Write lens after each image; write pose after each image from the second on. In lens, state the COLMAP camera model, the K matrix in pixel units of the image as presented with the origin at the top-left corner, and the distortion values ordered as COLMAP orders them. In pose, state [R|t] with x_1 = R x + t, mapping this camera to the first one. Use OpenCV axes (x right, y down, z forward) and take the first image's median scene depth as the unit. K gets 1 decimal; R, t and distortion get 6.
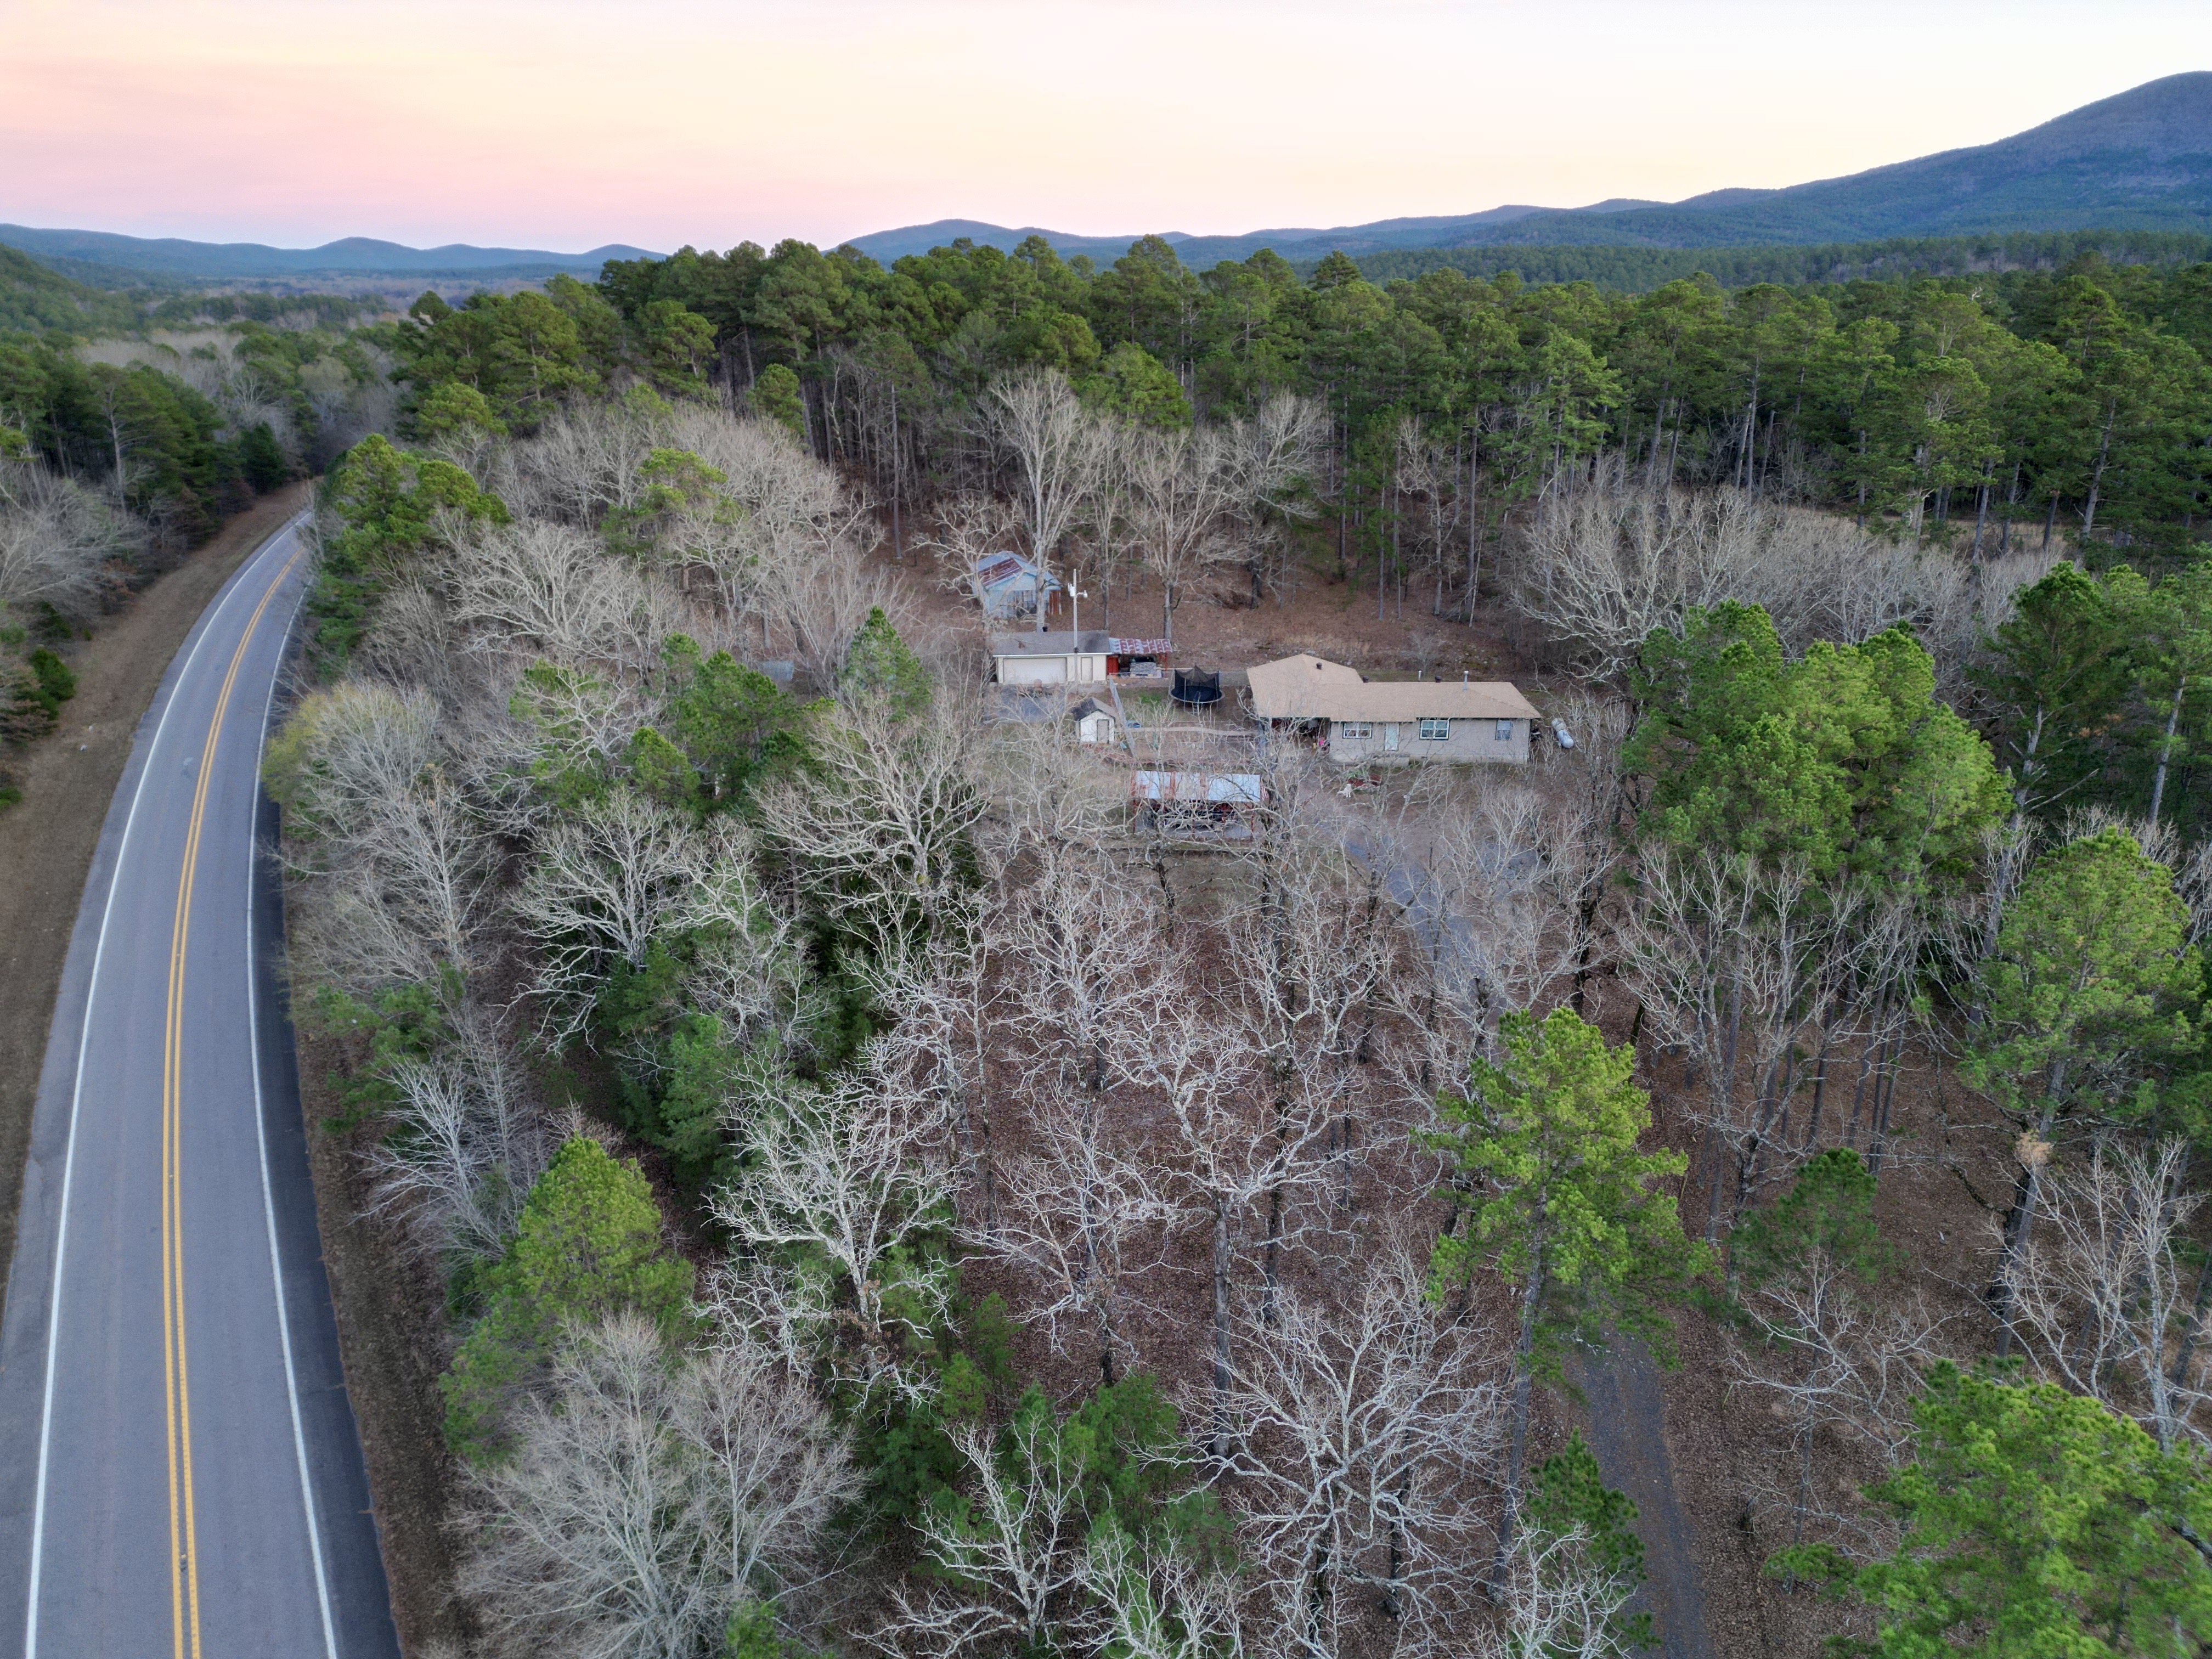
lens RADIAL K [[1526.8, 0, 1114.6], [0, 1526.8, 829.8], [0, 0, 1]] dist [0.070279, -0.061328]
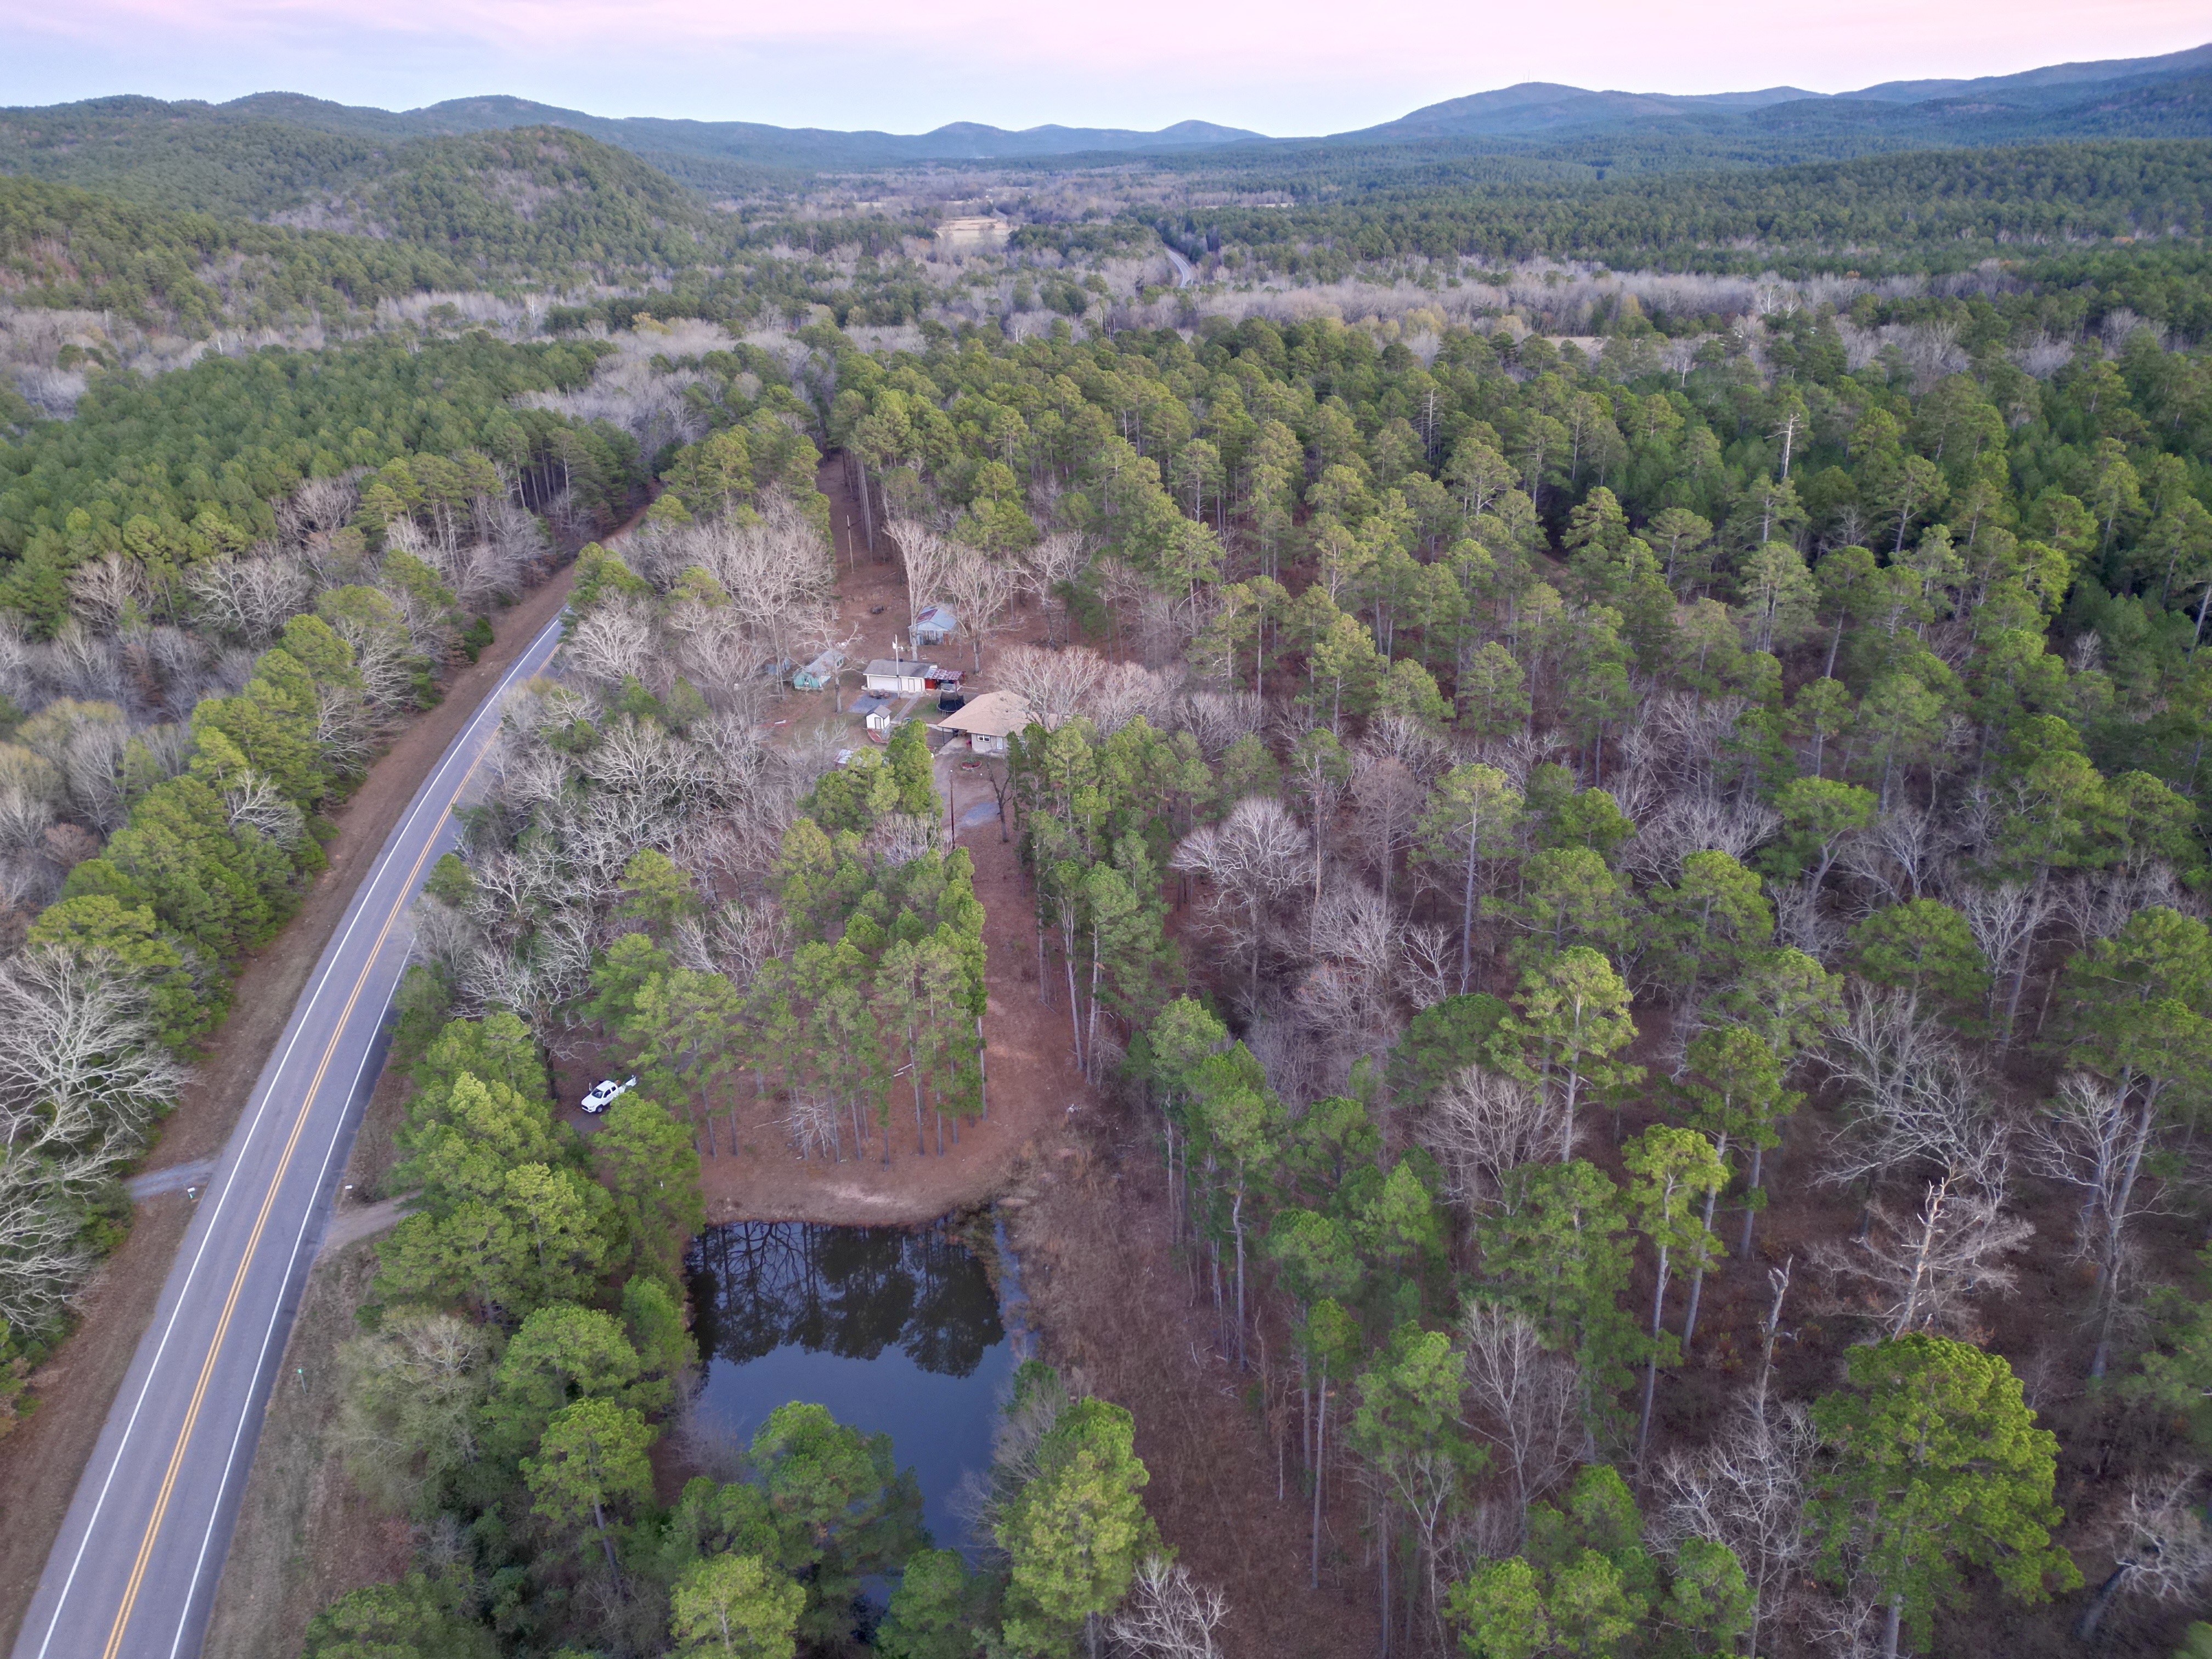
lens RADIAL K [[1526.8, 0, 1114.6], [0, 1526.8, 829.8], [0, 0, 1]] dist [0.070279, -0.061328]
pose [[0.943605, 0.126314, -0.306030, 0.799095], [-0.104288, 0.990703, 0.087354, -0.117425], [0.314219, -0.050513, 0.948006, -0.700234]]
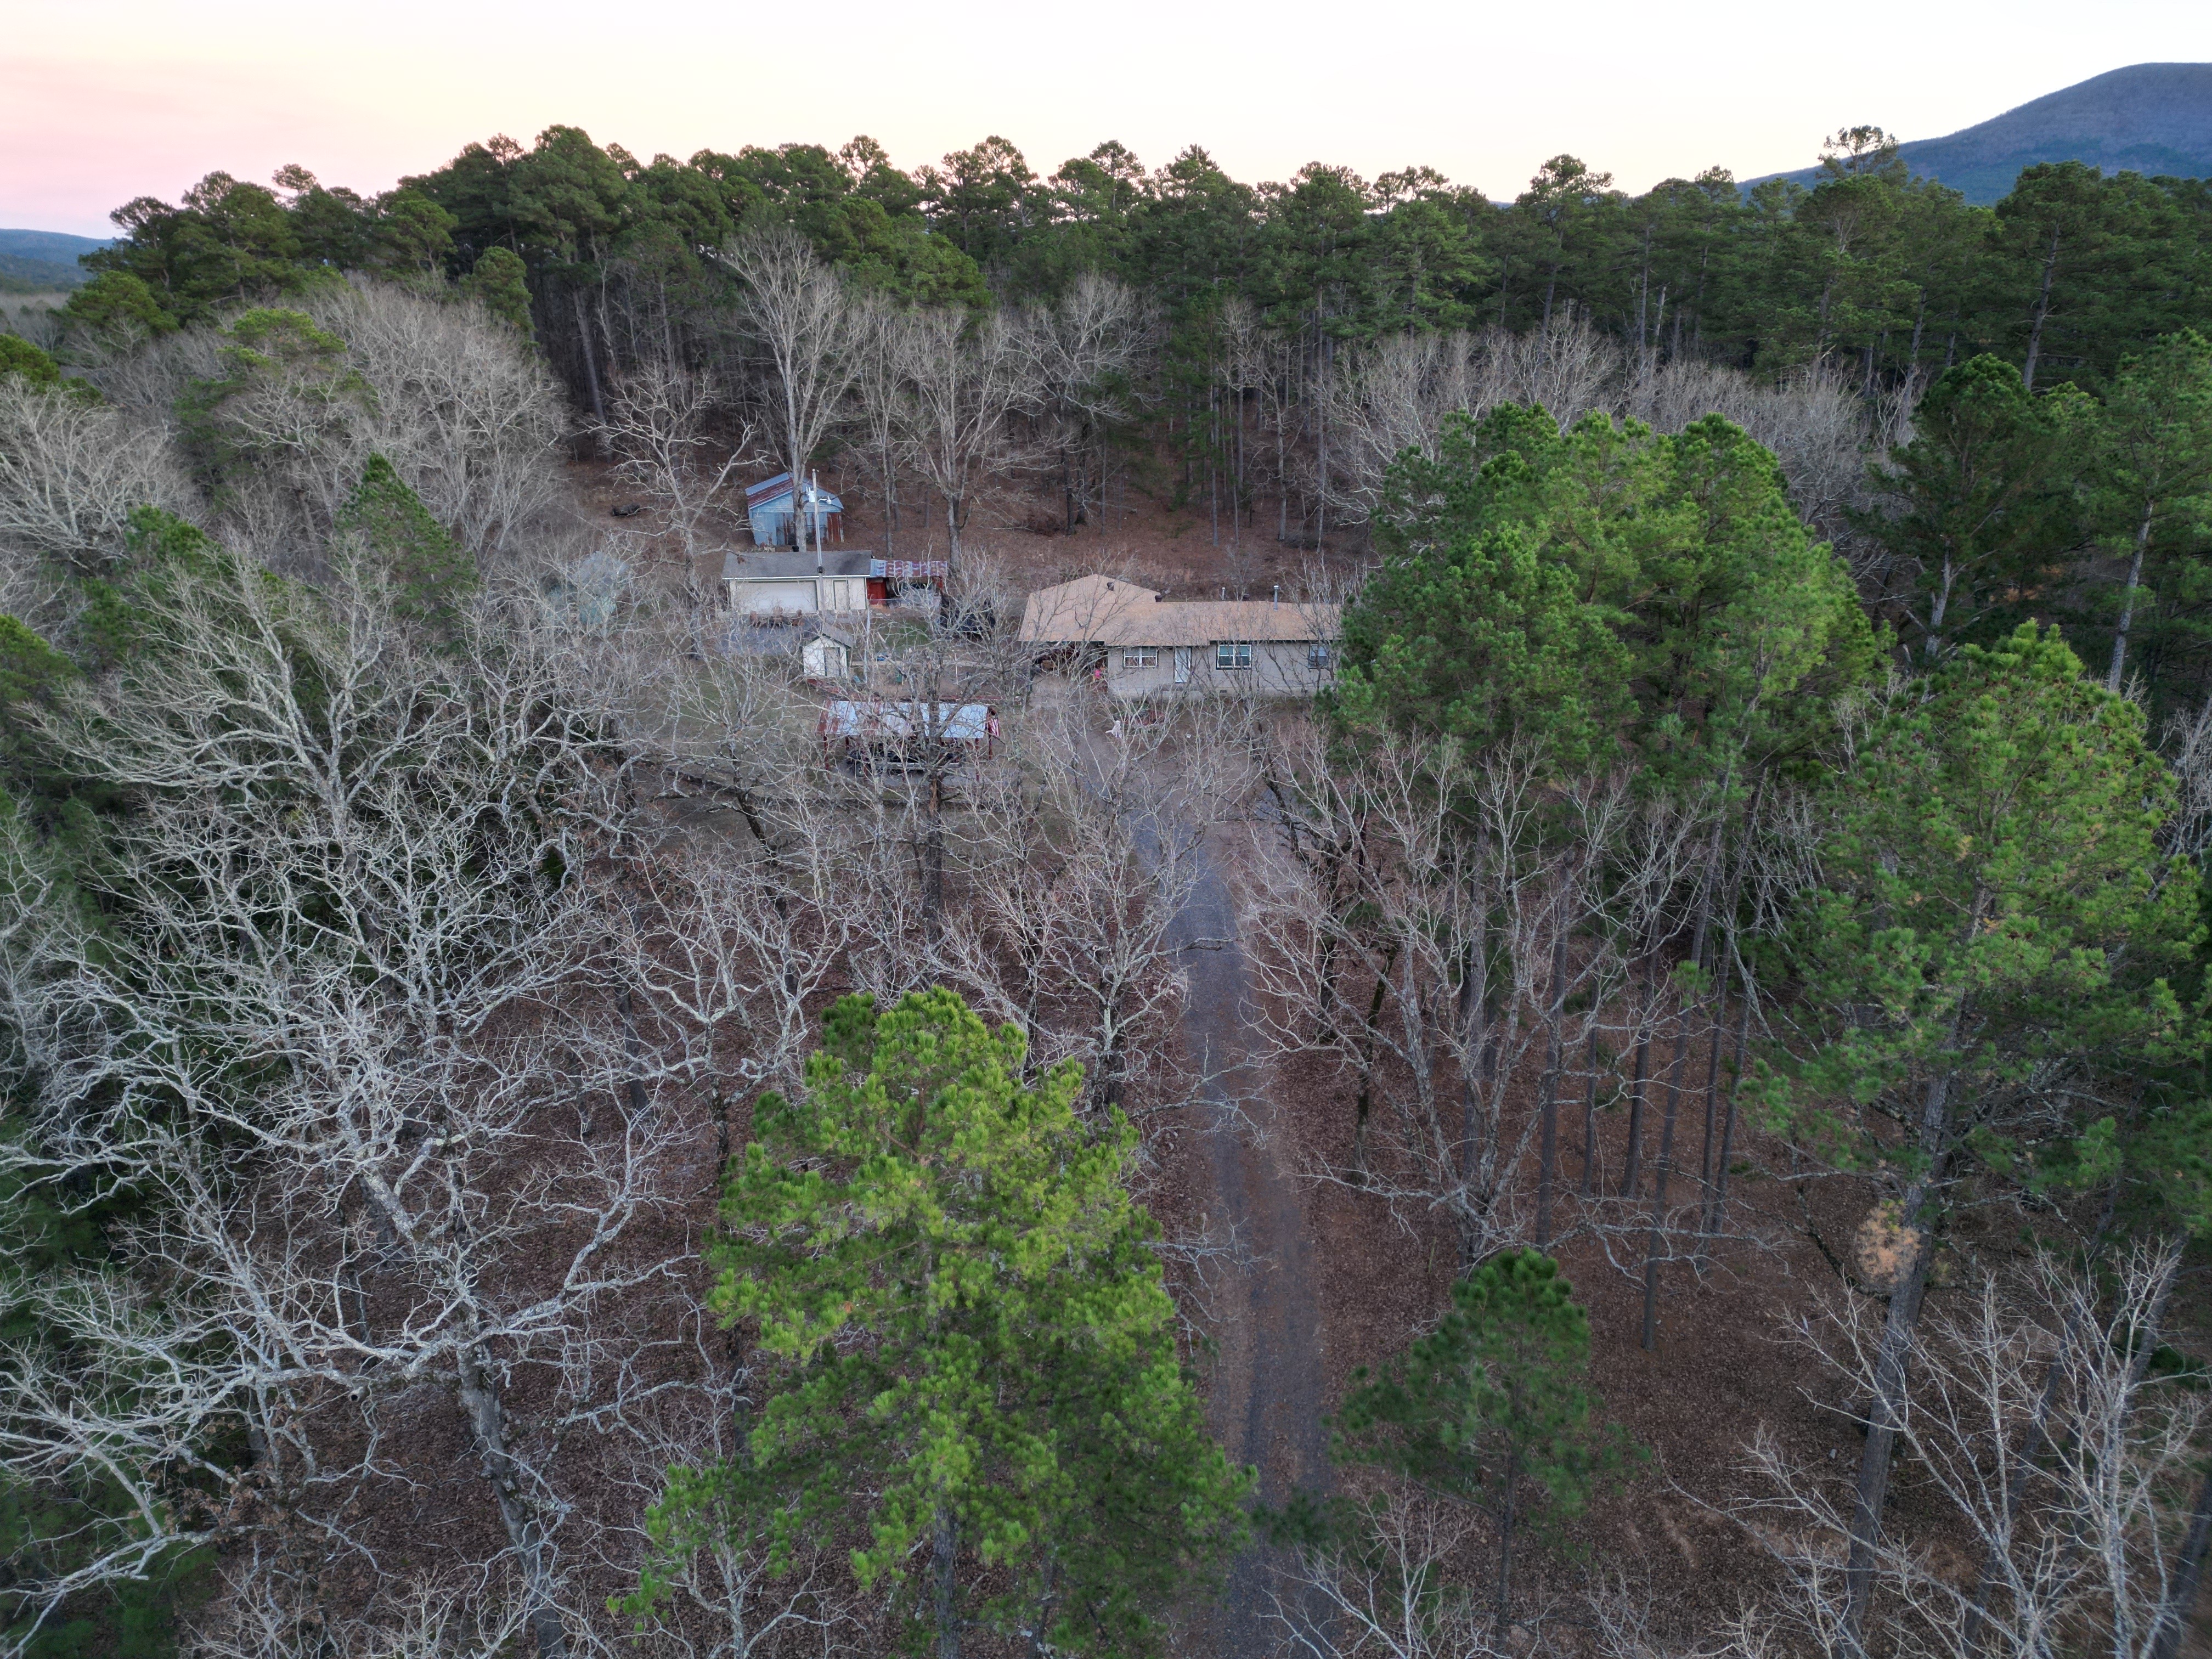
lens RADIAL K [[1526.8, 0, 1114.6], [0, 1526.8, 829.8], [0, 0, 1]] dist [0.070279, -0.061328]
pose [[0.999778, -0.010453, 0.018275, 0.110650], [0.010430, 0.999945, 0.001358, 0.021008], [-0.018288, -0.001167, 0.999832, 0.165031]]
